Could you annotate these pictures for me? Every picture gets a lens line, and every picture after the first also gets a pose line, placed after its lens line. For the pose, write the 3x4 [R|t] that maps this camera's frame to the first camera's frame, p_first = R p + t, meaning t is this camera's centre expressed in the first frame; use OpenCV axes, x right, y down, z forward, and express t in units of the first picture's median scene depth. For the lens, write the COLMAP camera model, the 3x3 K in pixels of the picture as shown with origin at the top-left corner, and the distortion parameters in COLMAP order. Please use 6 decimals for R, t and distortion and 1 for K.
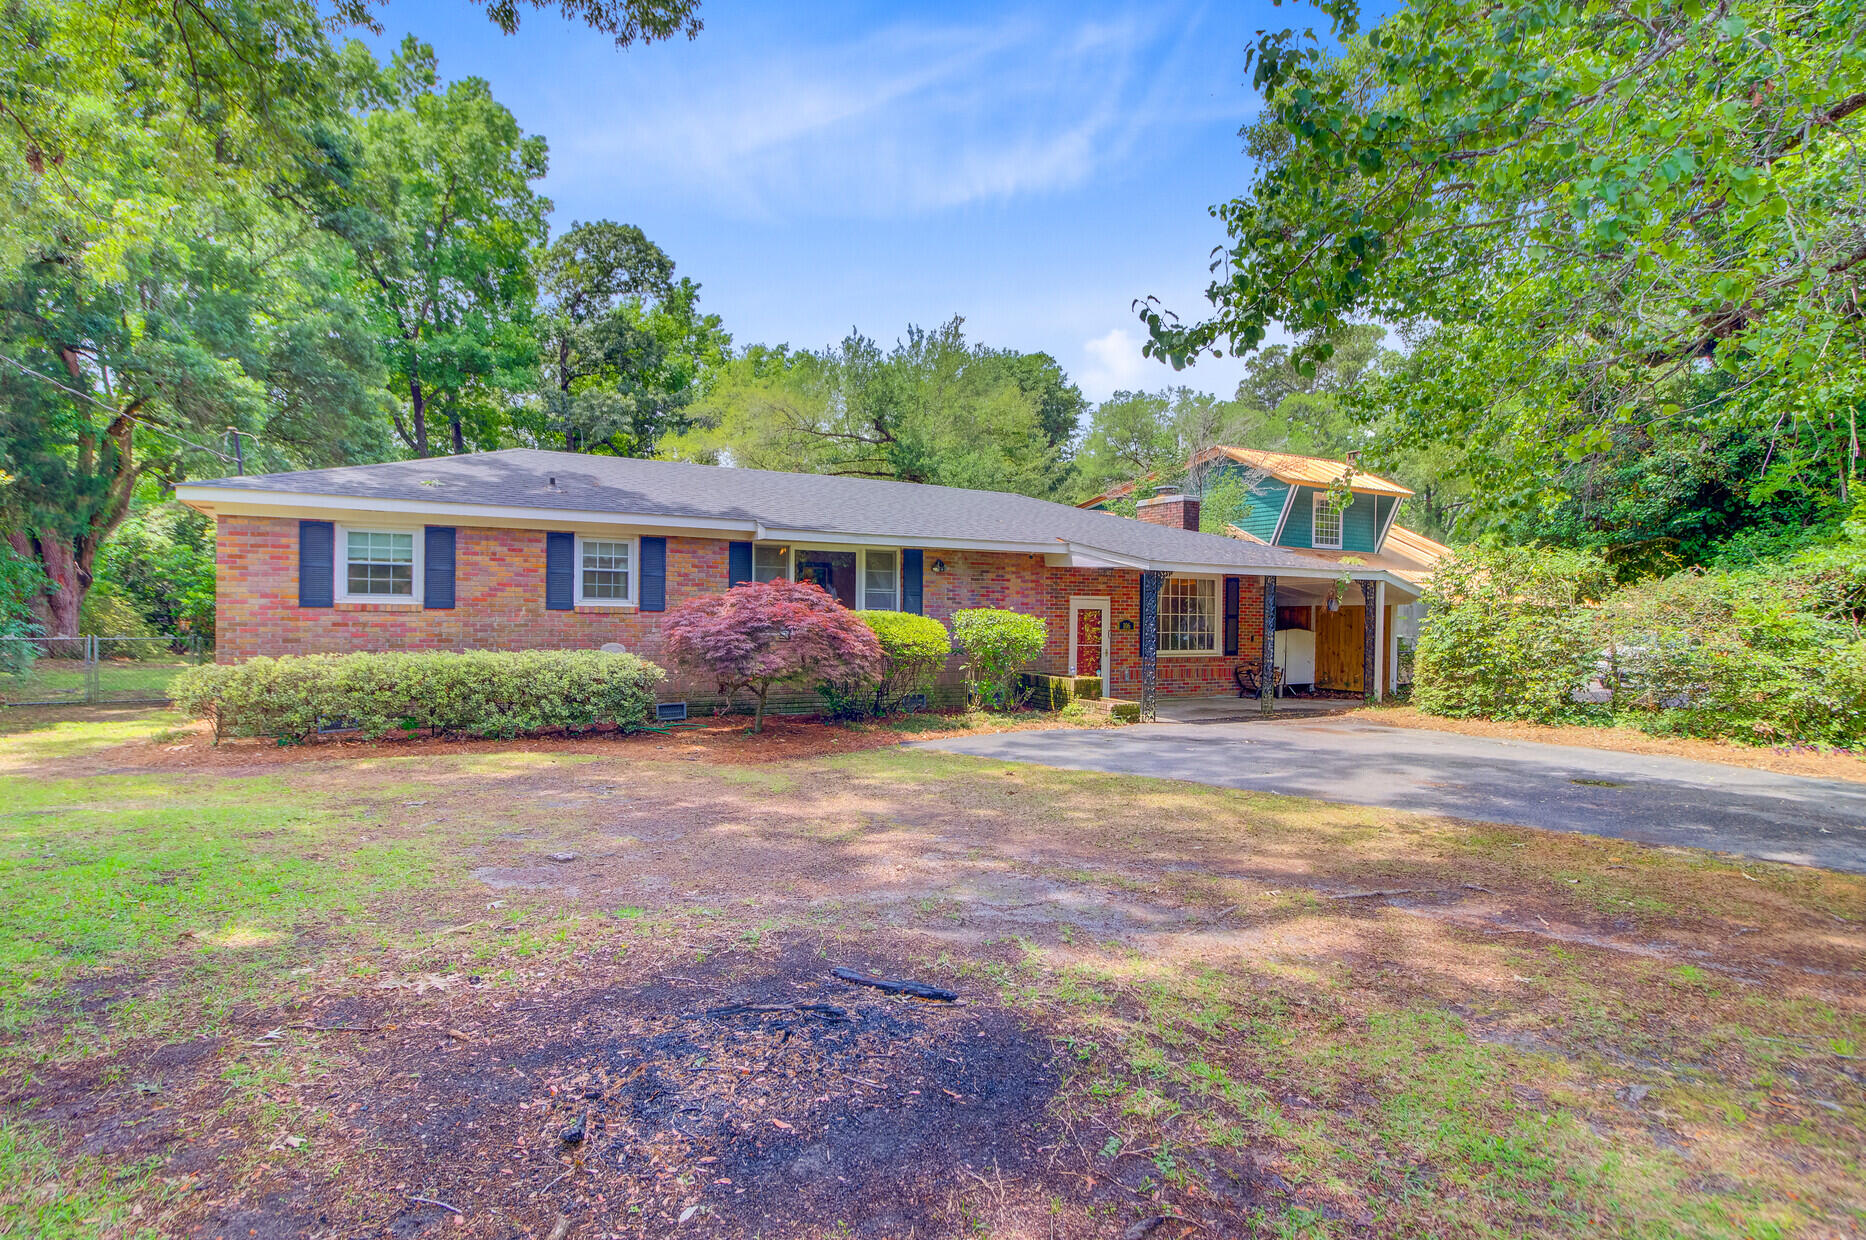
lens RADIAL K [[977.6, 0, 931.5], [0, 977.6, 623.5], [0, 0, 1]] dist [-0.002112, 0.000058]
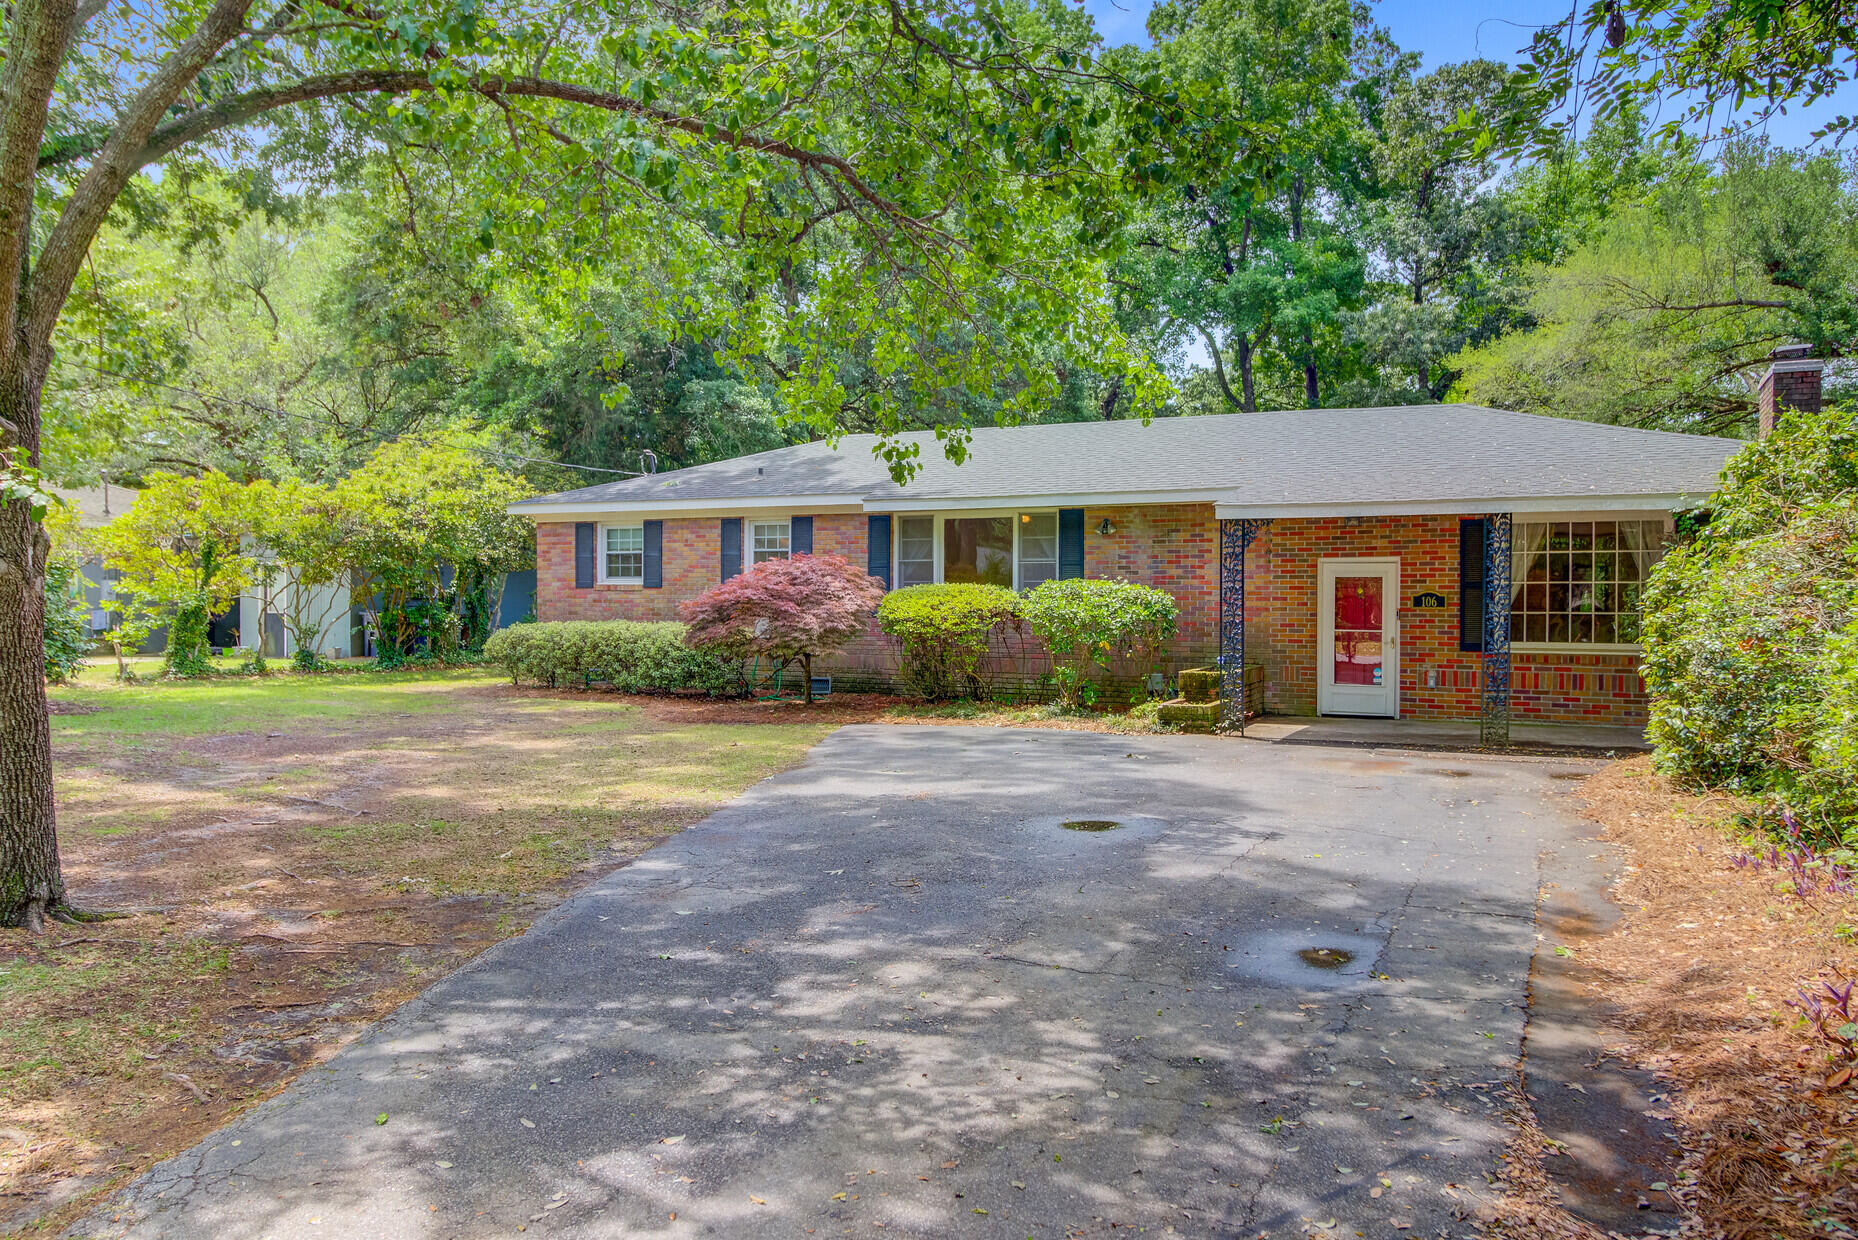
lens RADIAL K [[1373.4, 0, 928.4], [0, 1373.4, 617.4], [0, 0, 1]] dist [0.009009, -0.003895]
pose [[0.568299, 0.003015, -0.822817, 0.914717], [-0.003080, 0.999994, 0.001537, 0.014946], [0.822816, 0.001661, 0.568305, 0.256585]]
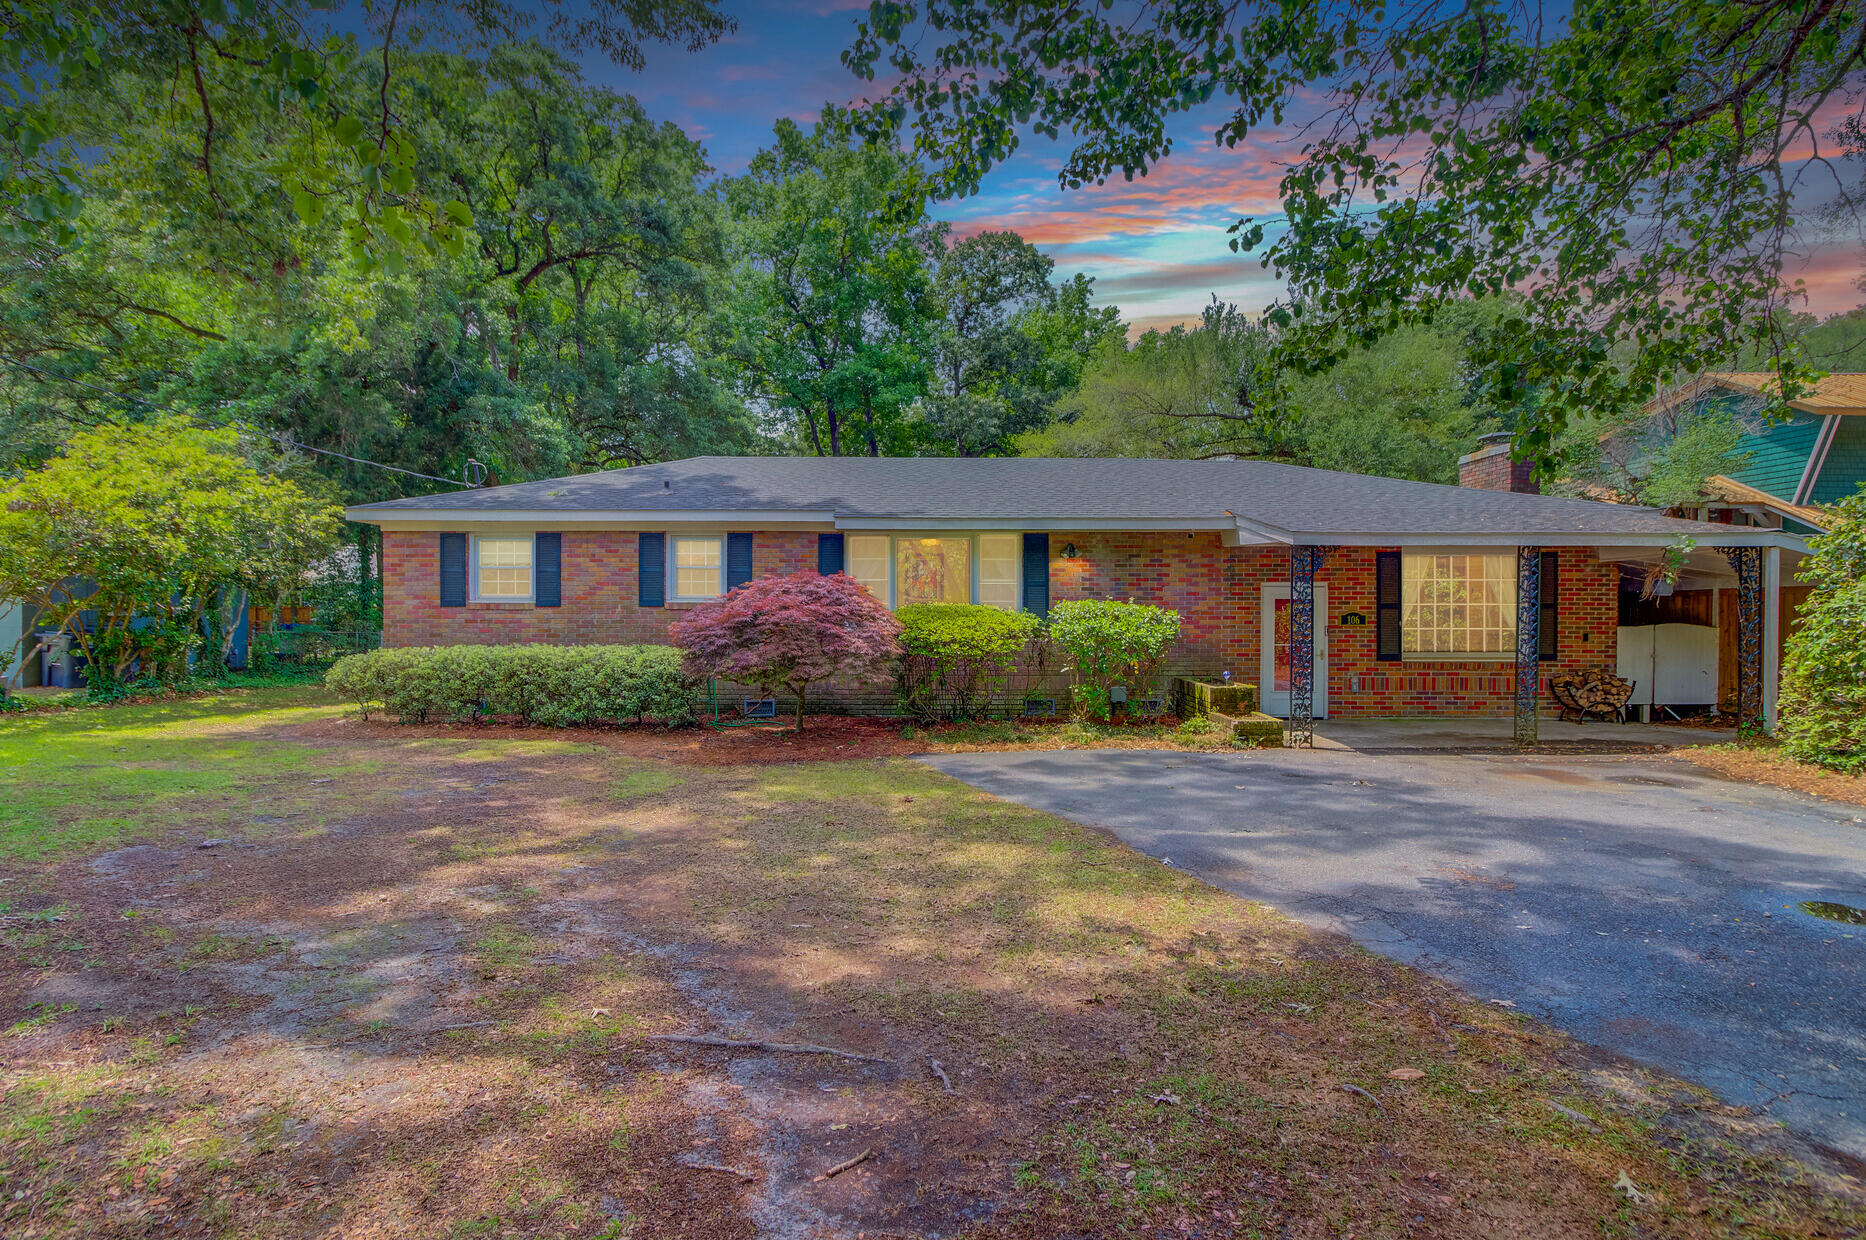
lens RADIAL K [[977.6, 0, 926.2], [0, 977.6, 615.6], [0, 0, 1]] dist [-0.002112, 0.000058]
pose [[0.873625, -0.007097, -0.486548, 0.337529], [0.003998, 0.999965, -0.007408, 0.004037], [0.486583, 0.004527, 0.873623, 0.202080]]
